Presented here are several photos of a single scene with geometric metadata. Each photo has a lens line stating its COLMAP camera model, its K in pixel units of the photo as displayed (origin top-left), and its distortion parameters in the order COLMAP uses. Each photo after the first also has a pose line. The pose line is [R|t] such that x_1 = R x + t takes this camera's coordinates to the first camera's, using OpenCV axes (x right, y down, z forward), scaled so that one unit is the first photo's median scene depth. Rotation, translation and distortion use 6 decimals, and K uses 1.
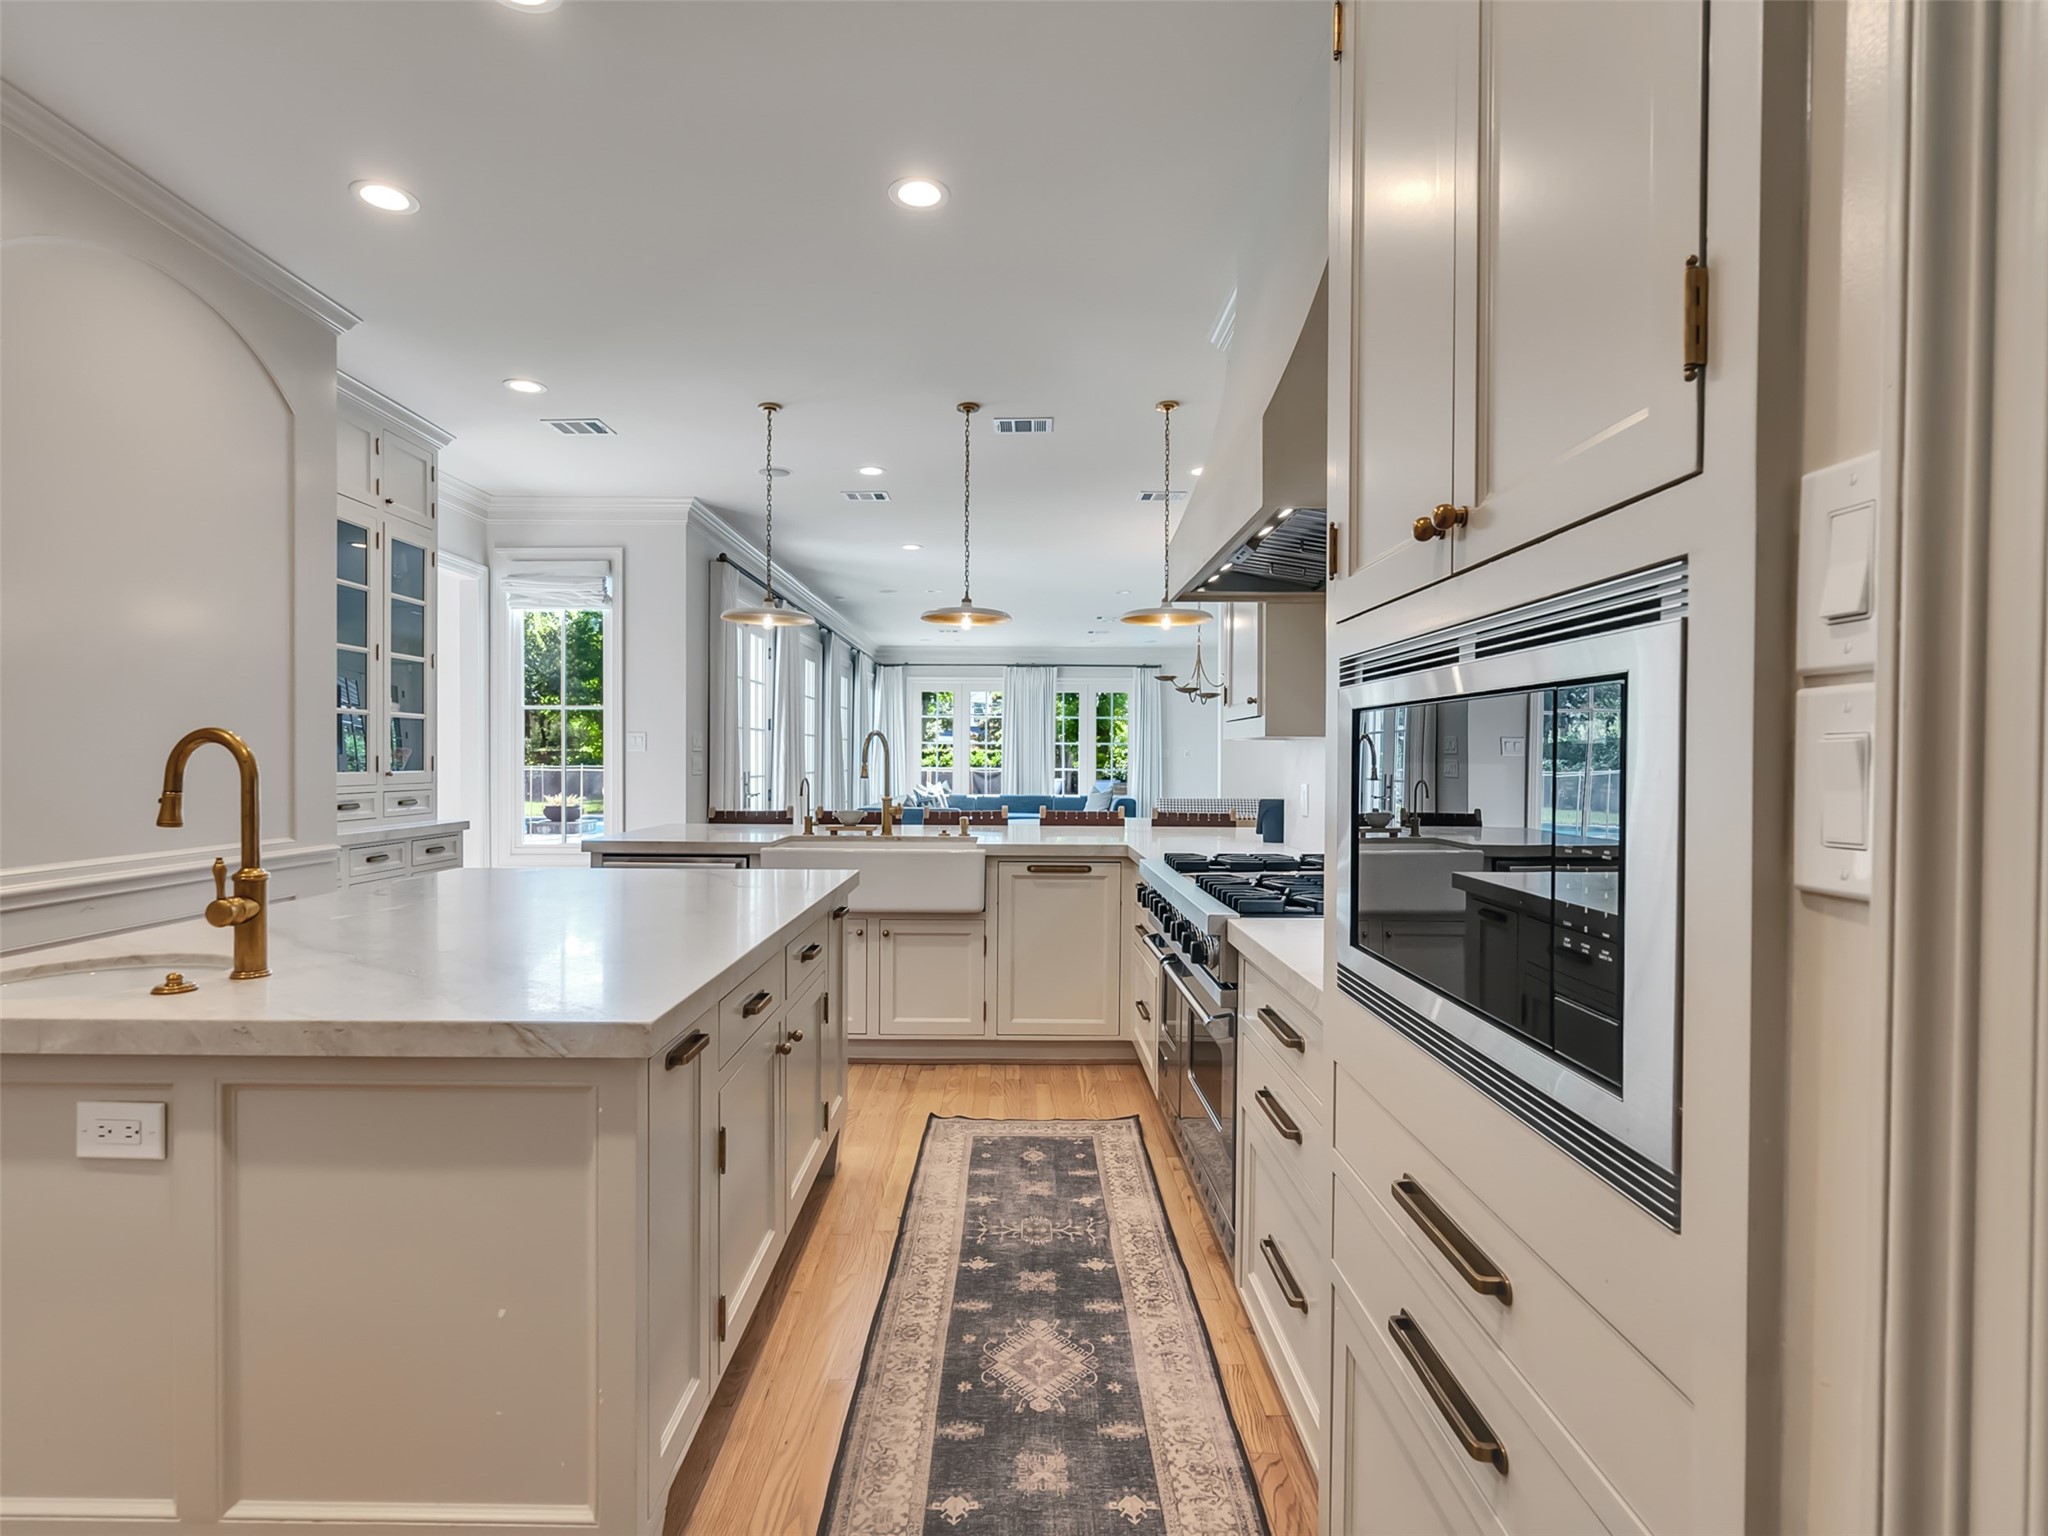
lens RADIAL K [[1048.2, 0, 1003.3], [0, 1048.2, 773.0], [0, 0, 1]] dist [-0.007359, 0.005474]
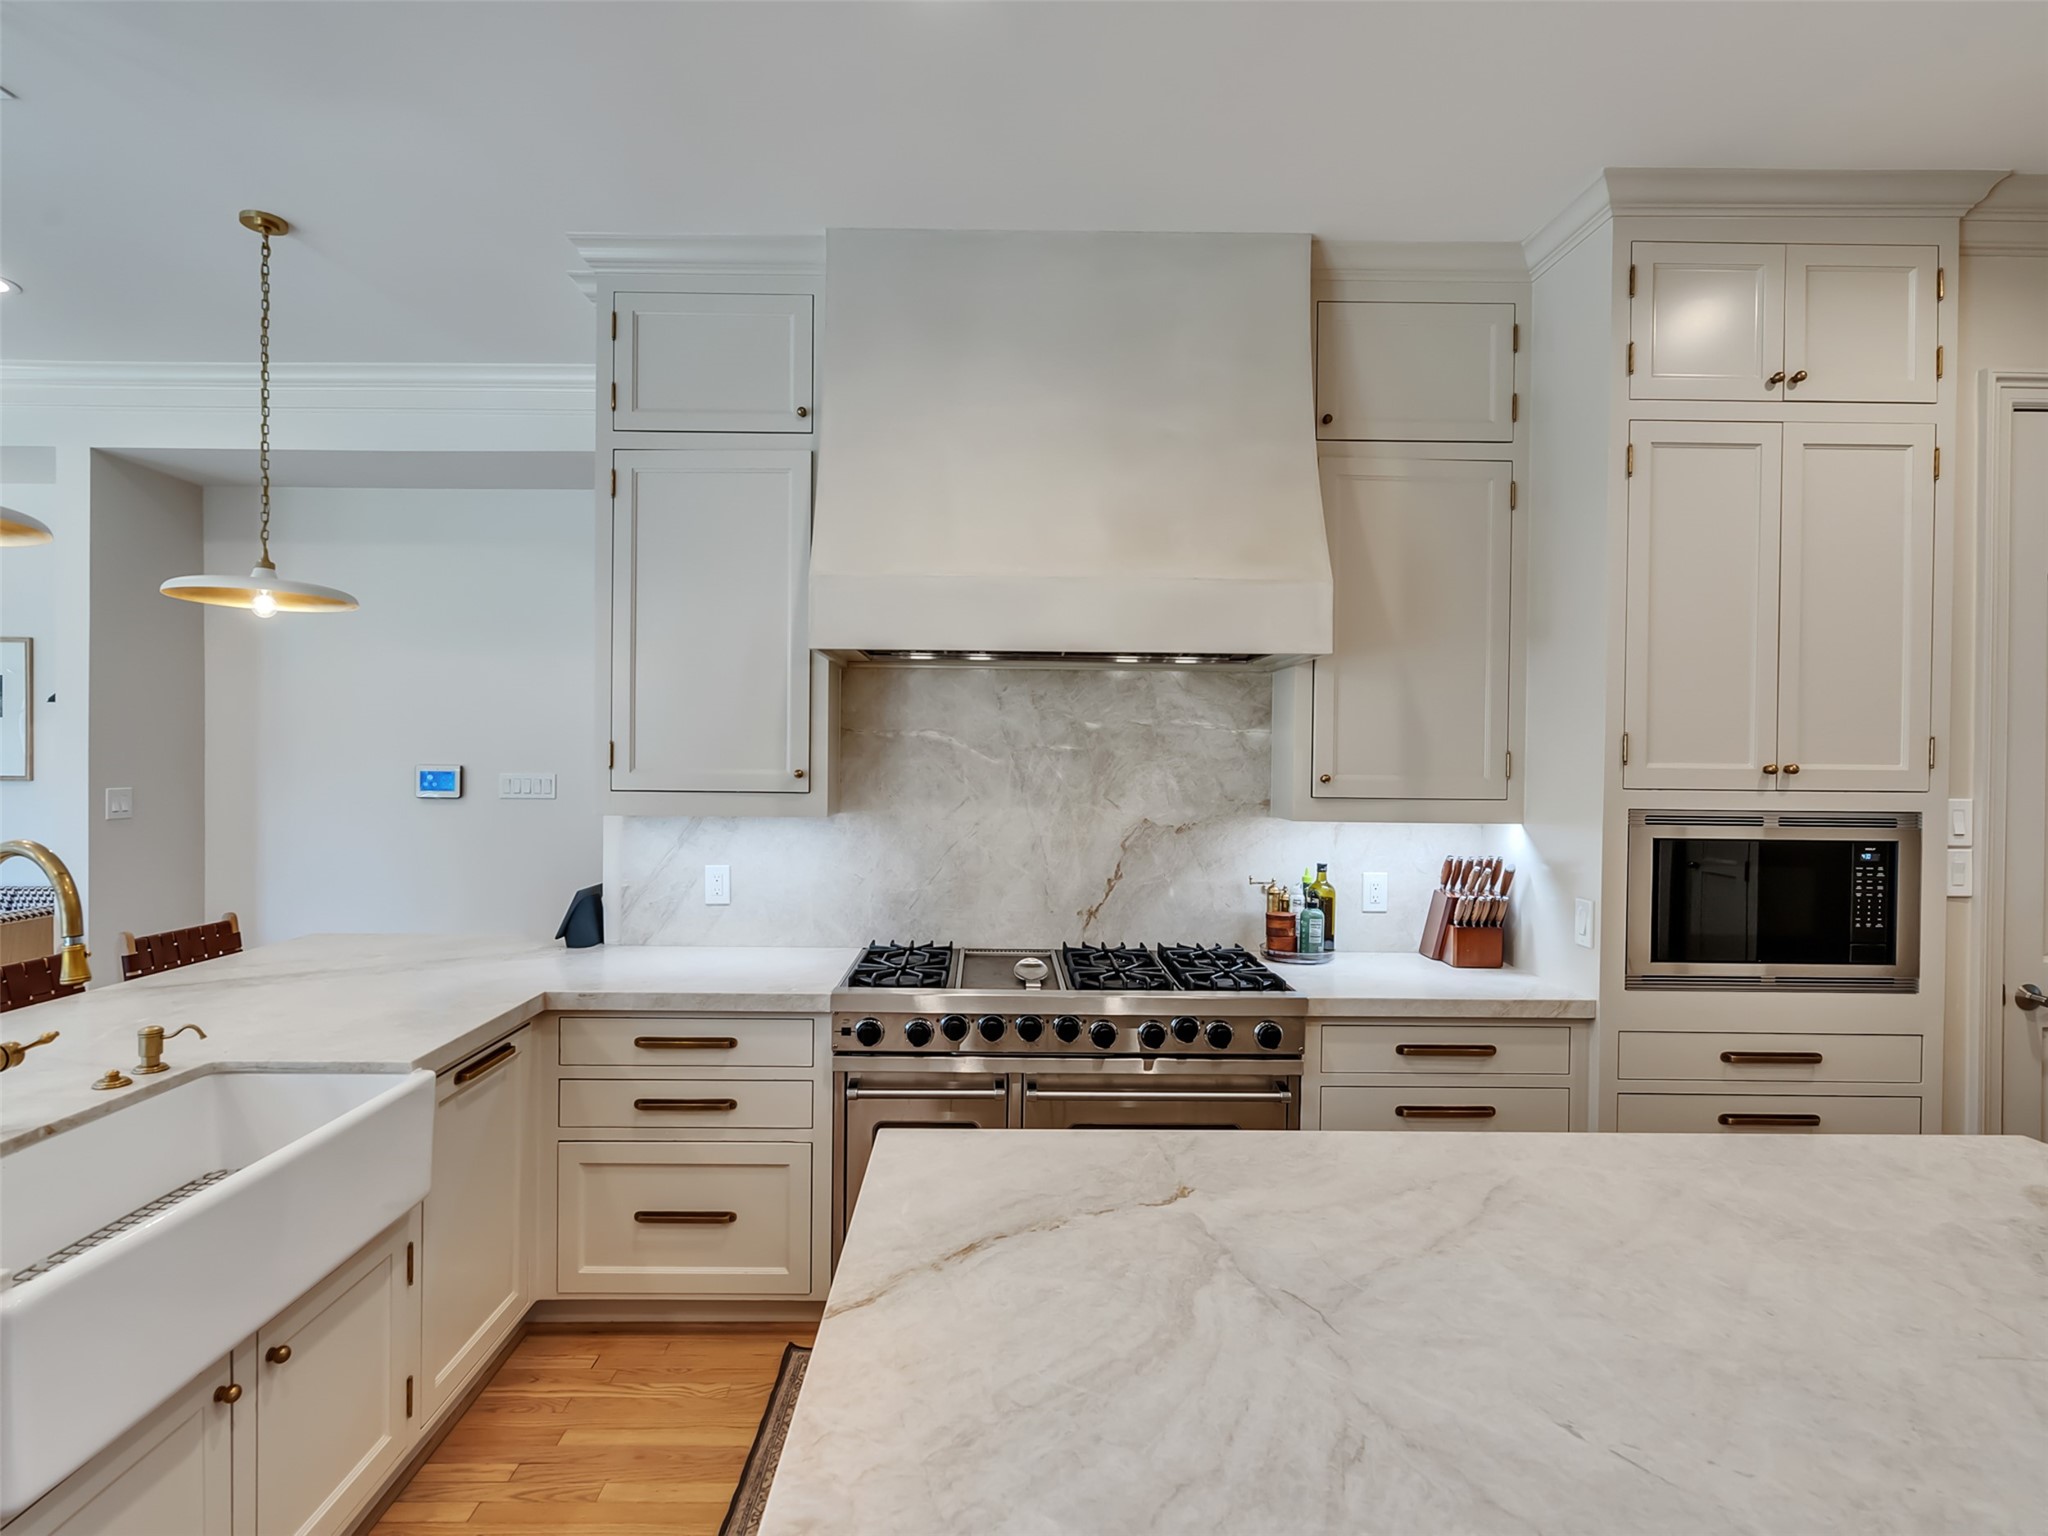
lens RADIAL K [[1048.2, 0, 1012.0], [0, 1048.2, 767.3], [0, 0, 1]] dist [-0.007359, 0.005474]
pose [[-0.022865, -0.013154, 0.999652, -0.147628], [0.005413, 0.999897, 0.013281, -0.020806], [-0.999724, 0.005715, -0.022791, 0.211459]]
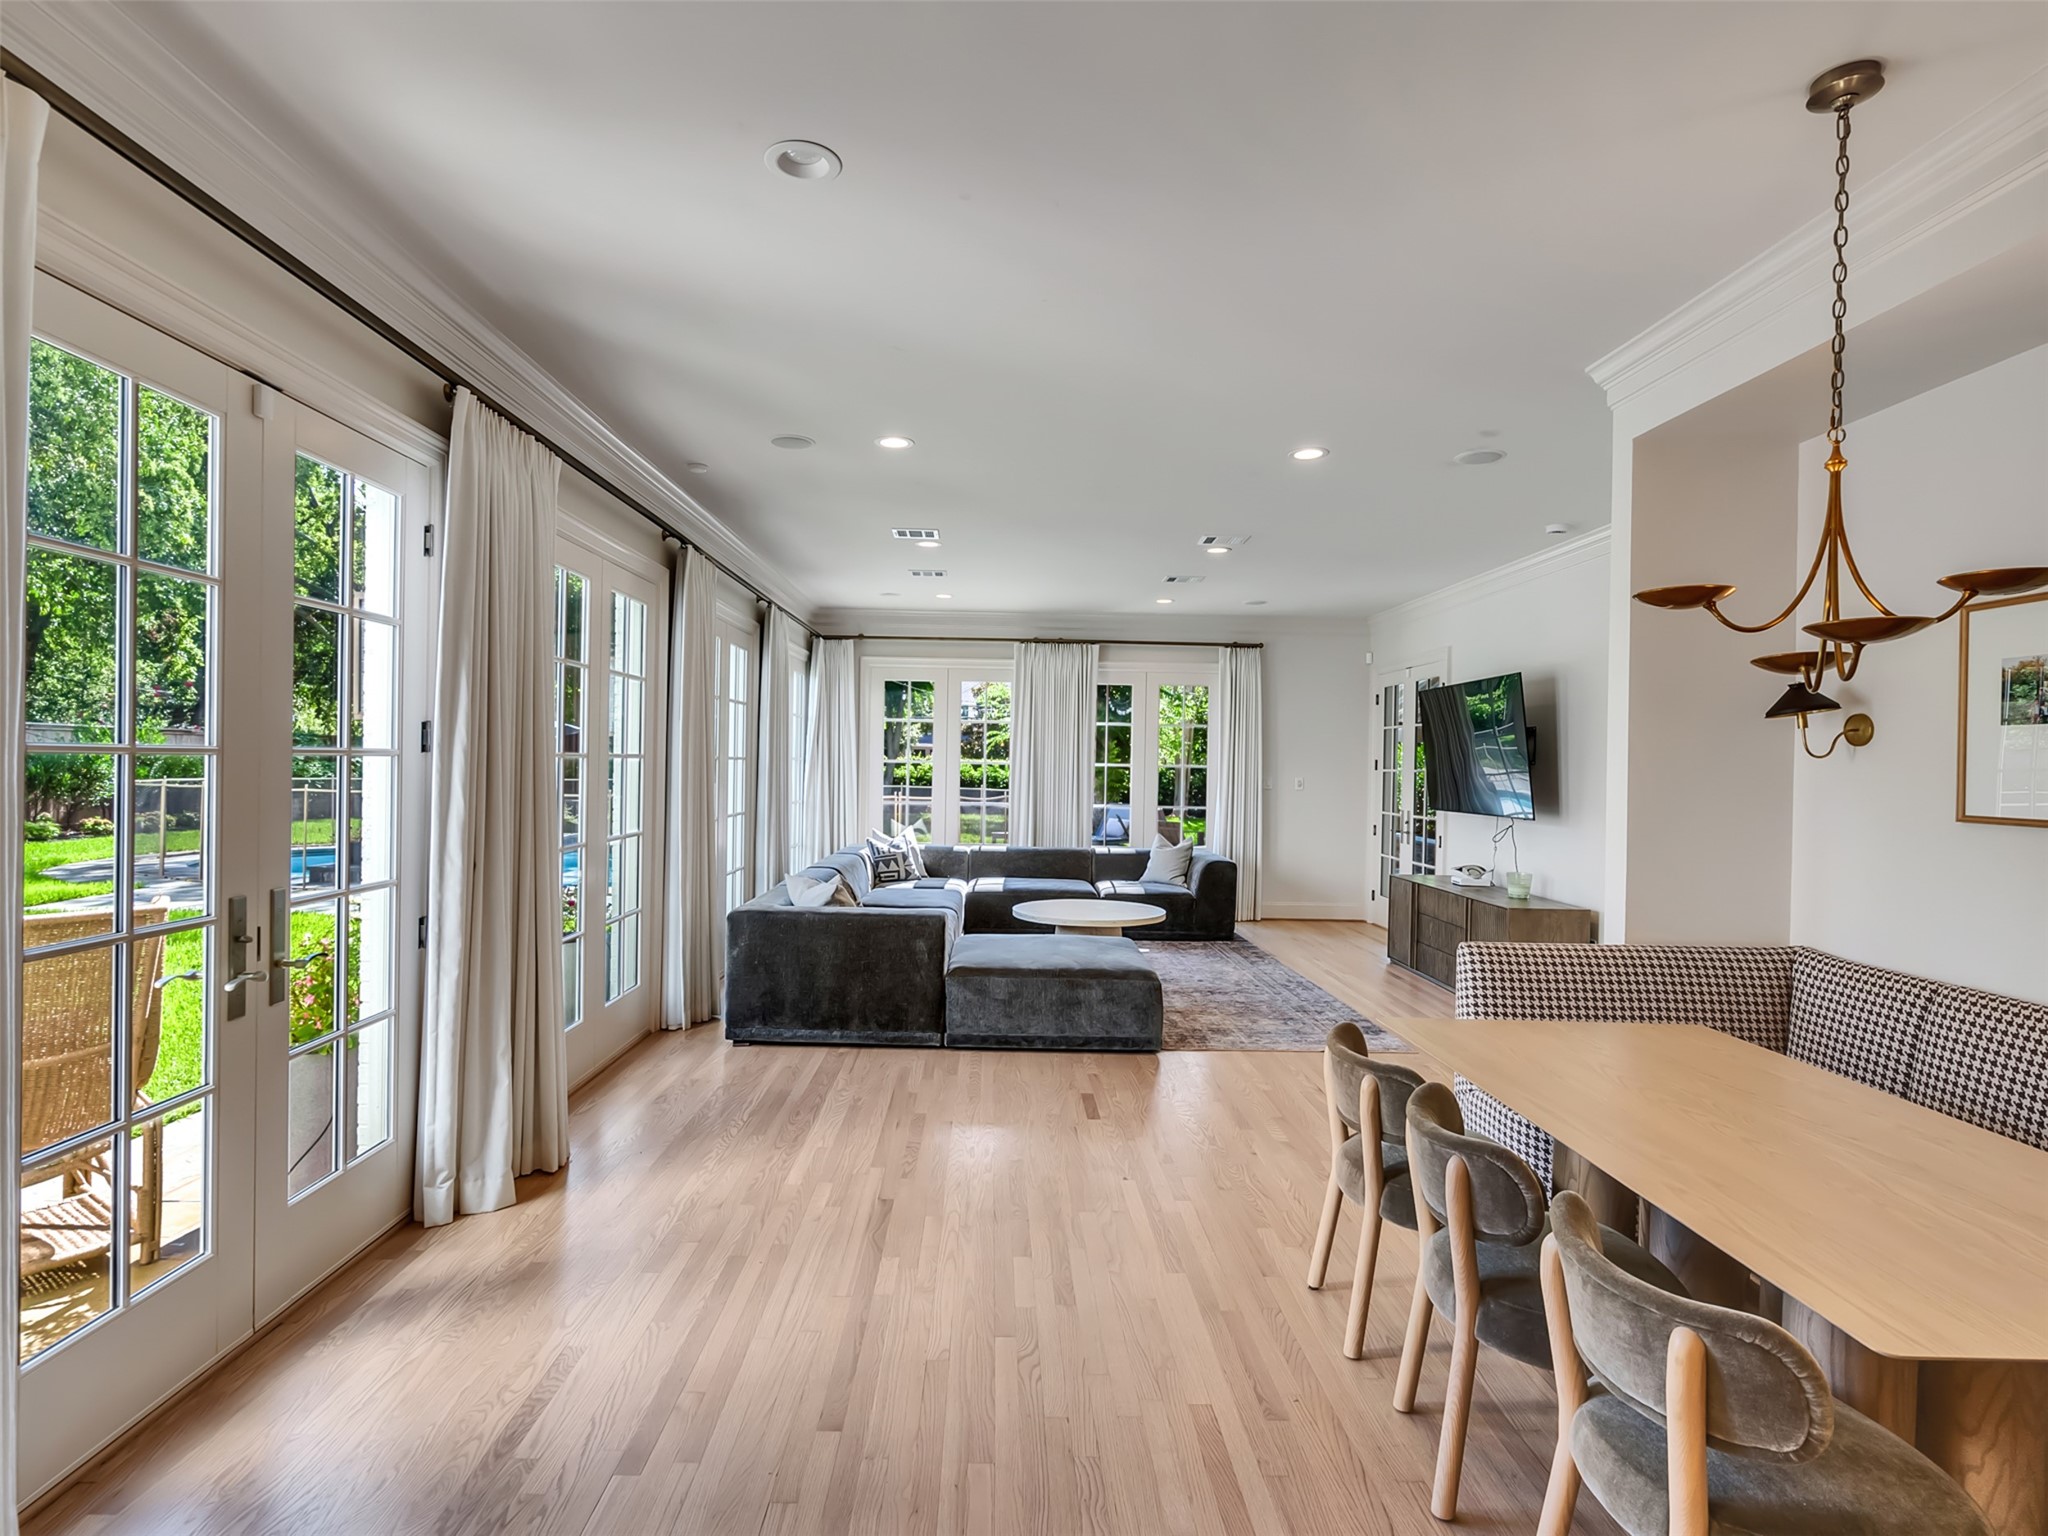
lens RADIAL K [[1048.2, 0, 1004.4], [0, 1048.2, 767.9], [0, 0, 1]] dist [-0.007359, 0.005474]
pose [[0.999648, 0.013299, 0.022959, -0.021123], [-0.013101, 0.999876, -0.008749, -0.021982], [-0.023073, 0.008445, 0.999698, 0.399440]]
